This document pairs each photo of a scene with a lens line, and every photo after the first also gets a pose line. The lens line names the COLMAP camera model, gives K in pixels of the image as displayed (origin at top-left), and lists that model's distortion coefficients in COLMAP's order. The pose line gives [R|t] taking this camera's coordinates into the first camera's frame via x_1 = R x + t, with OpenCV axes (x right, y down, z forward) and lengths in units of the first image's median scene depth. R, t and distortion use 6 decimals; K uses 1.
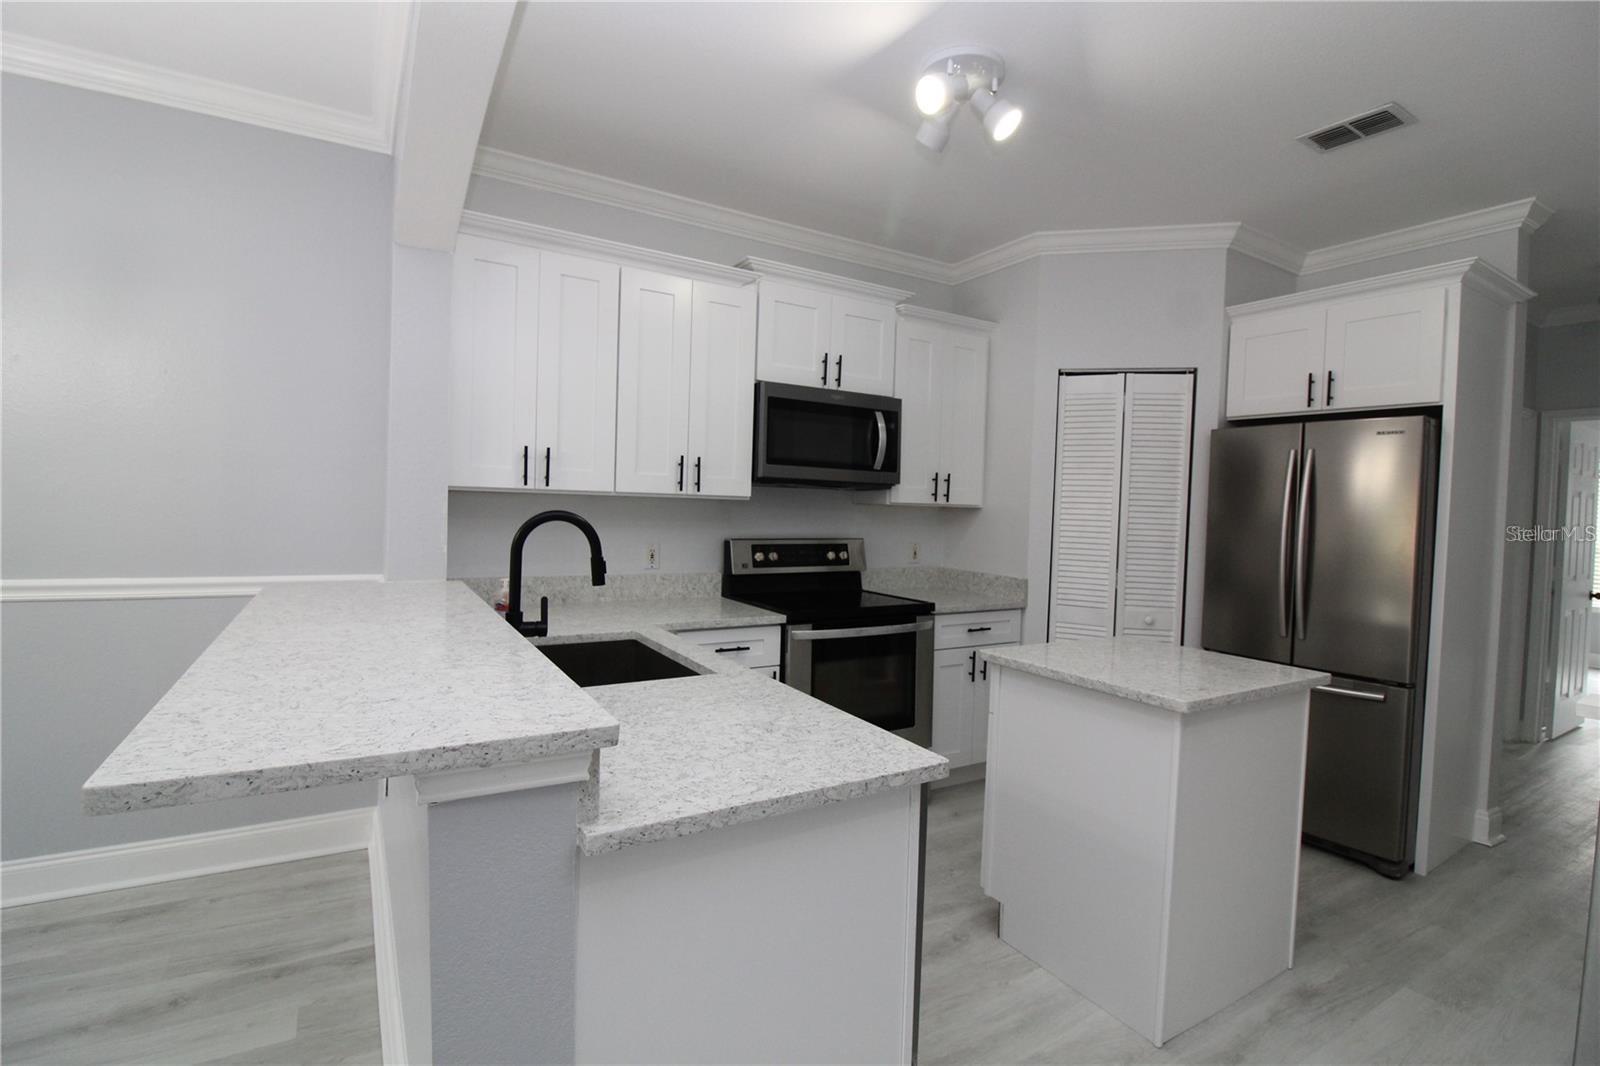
lens RADIAL K [[732.8, 0, 789.7], [0, 732.8, 530.6], [0, 0, 1]] dist [-0.010564, -0.006250]
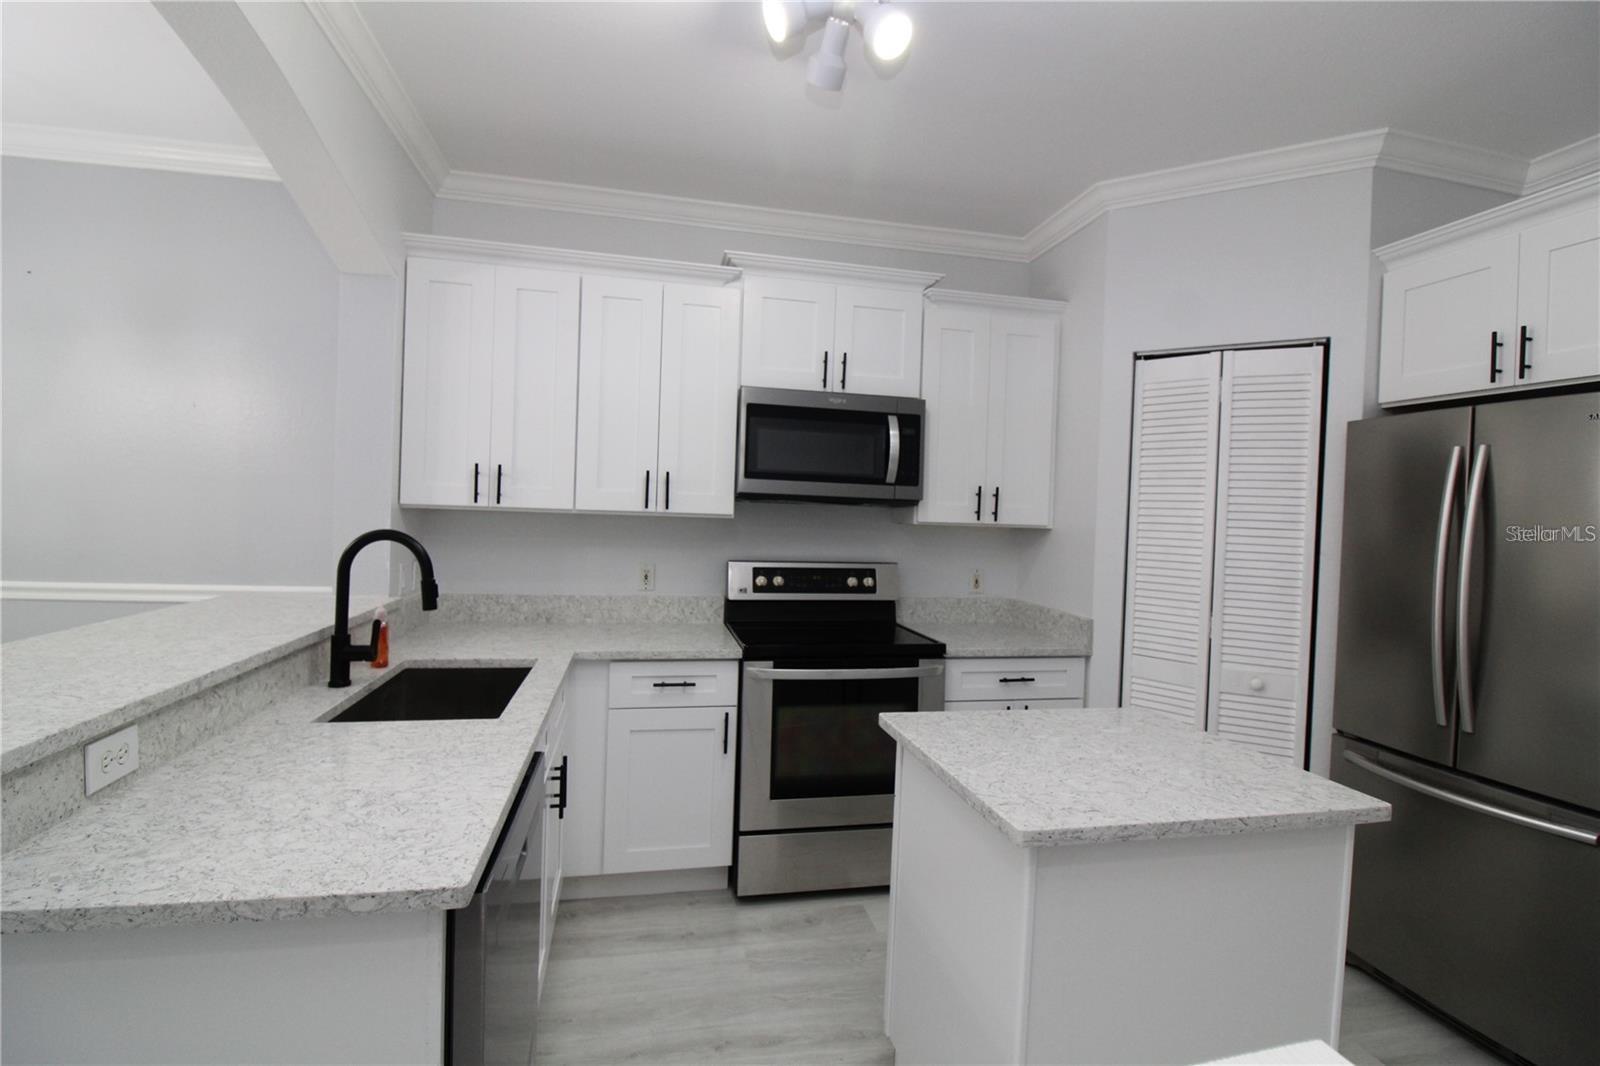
lens RADIAL K [[732.8, 0, 790.8], [0, 732.8, 529.0], [0, 0, 1]] dist [-0.010564, -0.006250]
pose [[0.948139, 0.008766, -0.317734, 0.291713], [-0.016248, 0.999649, -0.020904, -0.010381], [0.317440, 0.024983, 0.947949, 0.160741]]
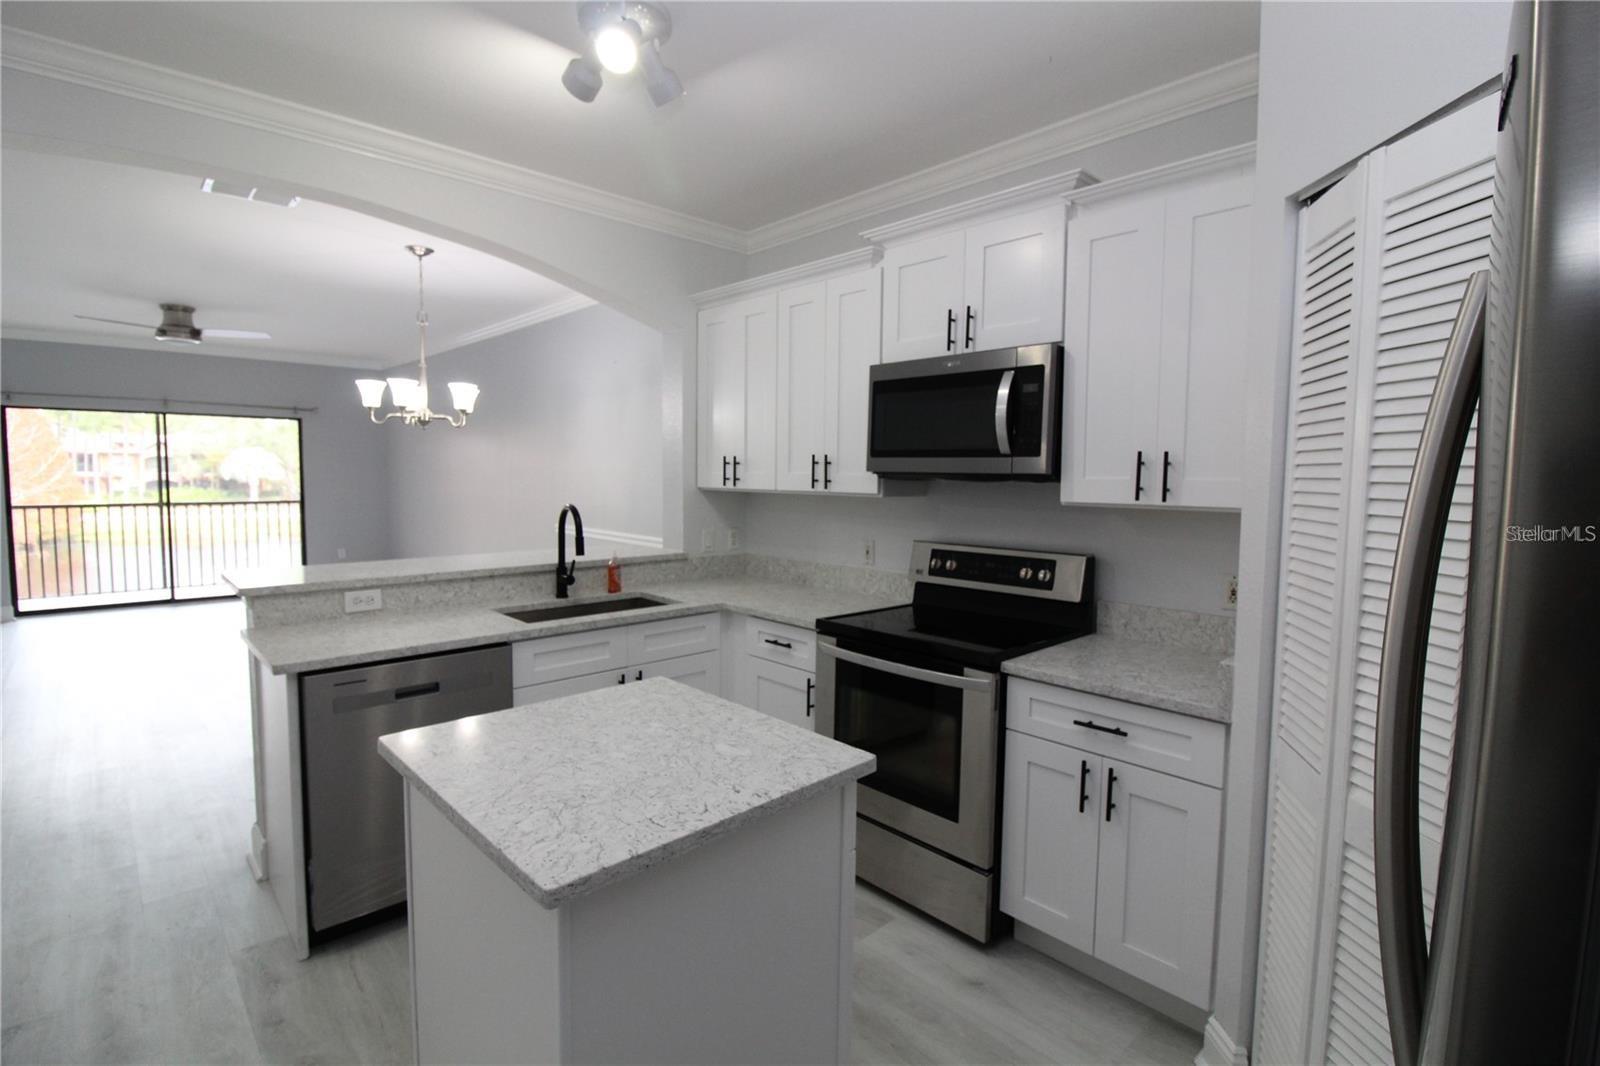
lens RADIAL K [[732.8, 0, 803.4], [0, 732.8, 531.1], [0, 0, 1]] dist [-0.010564, -0.006250]
pose [[0.233942, 0.047837, -0.971073, 0.785159], [-0.037288, 0.998495, 0.040204, -0.032179], [0.971535, 0.026804, 0.235374, 0.675558]]
